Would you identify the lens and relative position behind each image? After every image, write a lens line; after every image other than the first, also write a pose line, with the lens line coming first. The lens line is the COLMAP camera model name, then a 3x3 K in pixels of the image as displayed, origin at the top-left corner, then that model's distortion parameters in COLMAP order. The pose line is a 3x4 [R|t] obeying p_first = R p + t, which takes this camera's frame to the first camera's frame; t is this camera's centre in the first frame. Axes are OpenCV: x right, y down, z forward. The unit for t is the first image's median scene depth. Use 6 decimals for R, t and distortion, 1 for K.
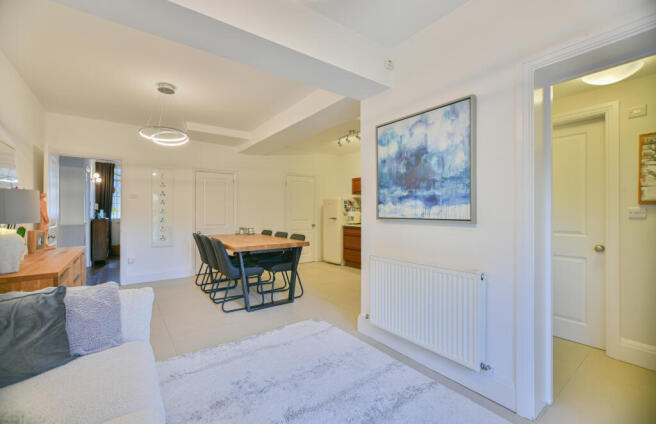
lens RADIAL K [[286.3, 0, 328.0], [0, 286.3, 212.0], [0, 0, 1]] dist [-0.001590, -0.000061]
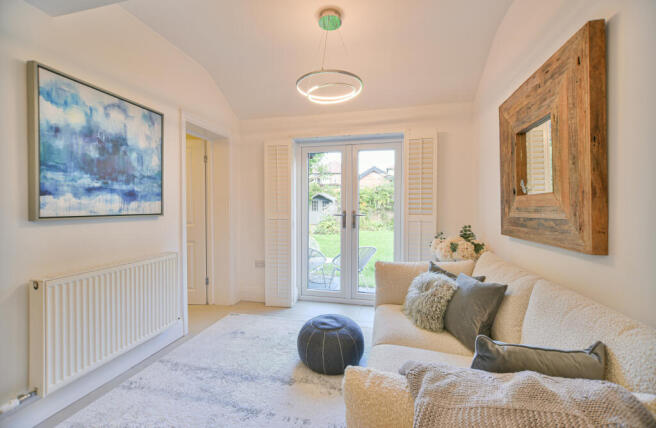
lens RADIAL K [[280.6, 0, 324.6], [0, 280.6, 210.9], [0, 0, 1]] dist [0.000044, -0.000026]
pose [[-0.643320, -0.016791, 0.765414, -0.761546], [-0.004205, 0.999822, 0.018400, -0.008328], [-0.765586, 0.008619, -0.643276, 1.060855]]
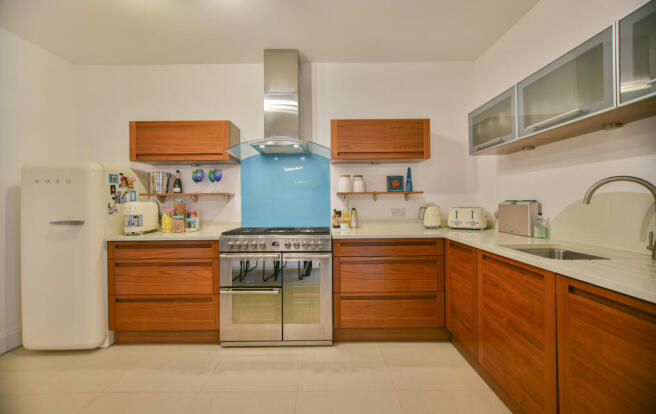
lens RADIAL K [[278.4, 0, 328.3], [0, 278.4, 201.5], [0, 0, 1]] dist [0.000340, 0.000050]
pose [[0.591565, -0.004467, 0.806245, -0.187392], [0.007933, 0.999968, -0.000281, -0.002363], [-0.806218, 0.006562, 0.591582, 1.526117]]
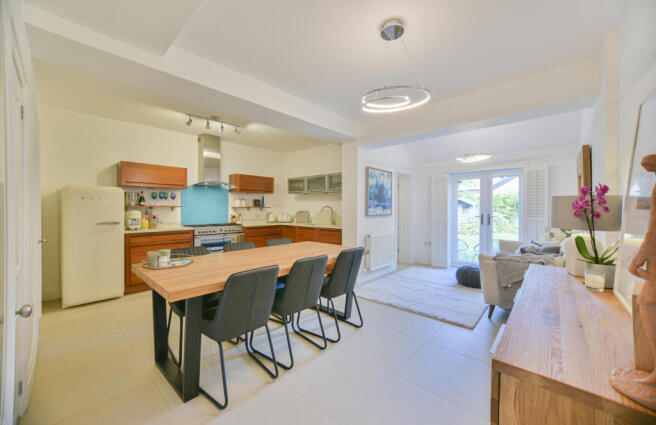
lens RADIAL K [[256.2, 0, 328.0], [0, 256.2, 212.5], [0, 0, 1]] dist [-0.019046, -0.000007]
pose [[-0.210605, -0.014320, 0.977466, -1.634195], [-0.003748, 0.999897, 0.013841, -0.023878], [-0.977564, -0.000749, -0.210637, 1.860141]]
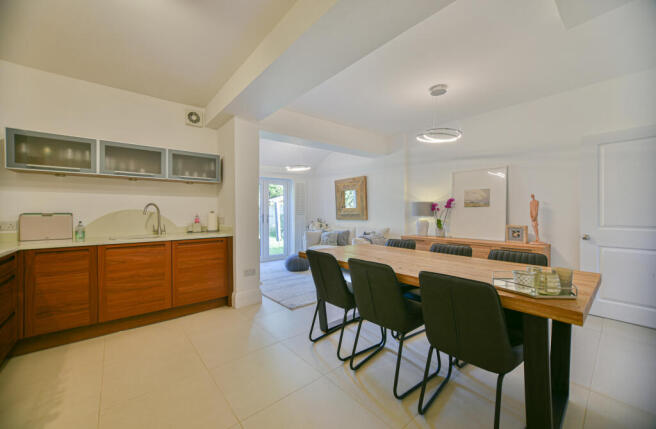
lens RADIAL K [[261.3, 0, 328.0], [0, 261.3, 214.5], [0, 0, 1]] dist [-0.000821, -0.000074]
pose [[-0.998332, 0.005359, -0.057483, -0.198675], [0.004746, 0.999930, 0.010802, -0.002711], [0.057537, 0.010511, -0.998288, 2.766478]]
